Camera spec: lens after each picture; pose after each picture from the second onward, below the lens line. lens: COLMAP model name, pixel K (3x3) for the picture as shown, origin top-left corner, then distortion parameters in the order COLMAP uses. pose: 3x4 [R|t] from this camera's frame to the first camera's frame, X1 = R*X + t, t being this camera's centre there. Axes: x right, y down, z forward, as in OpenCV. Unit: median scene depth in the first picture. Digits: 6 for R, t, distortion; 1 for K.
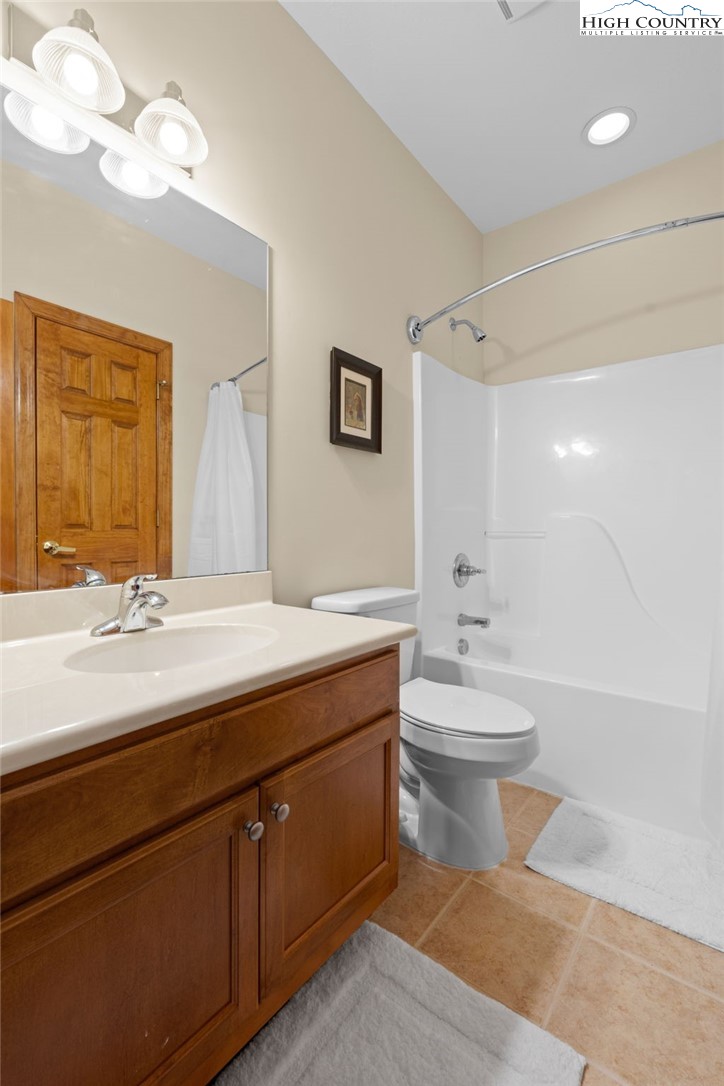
lens RADIAL K [[506.0, 0, 335.6], [0, 506.0, 536.1], [0, 0, 1]] dist [-0.000417, -0.000753]
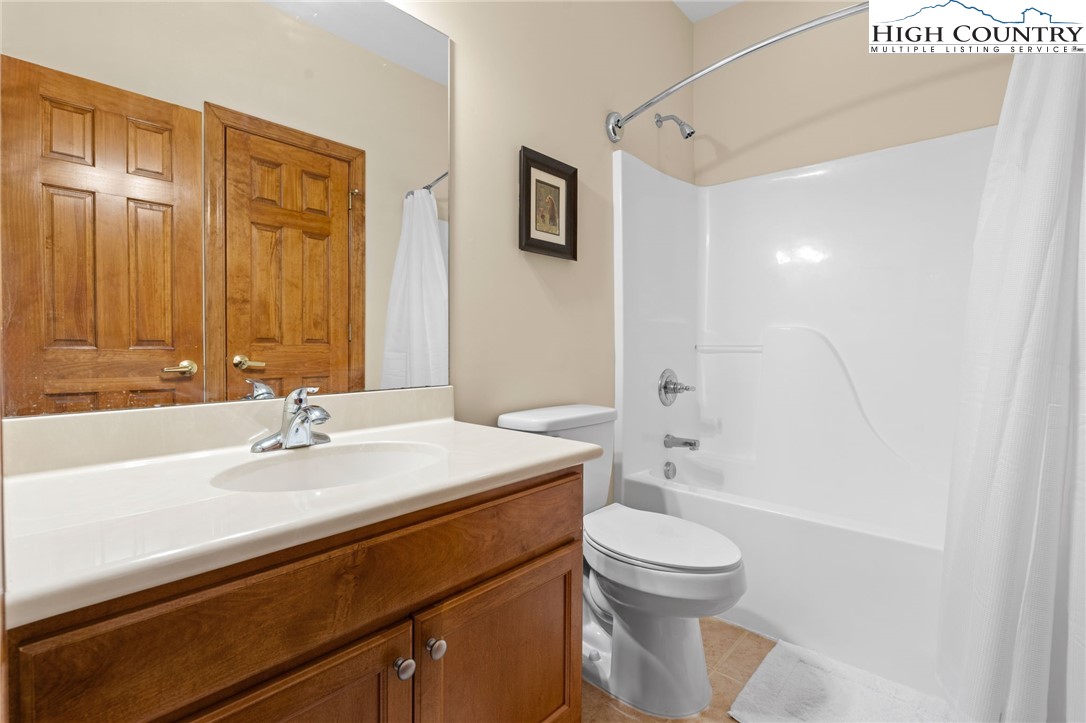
lens RADIAL K [[506.0, 0, 543.1], [0, 506.0, 356.8], [0, 0, 1]] dist [-0.000417, -0.000753]
pose [[0.997157, 0.000161, -0.075347, 0.106299], [-0.000350, 0.999997, -0.002493, 0.016848], [0.075346, 0.002512, 0.997154, 0.076318]]
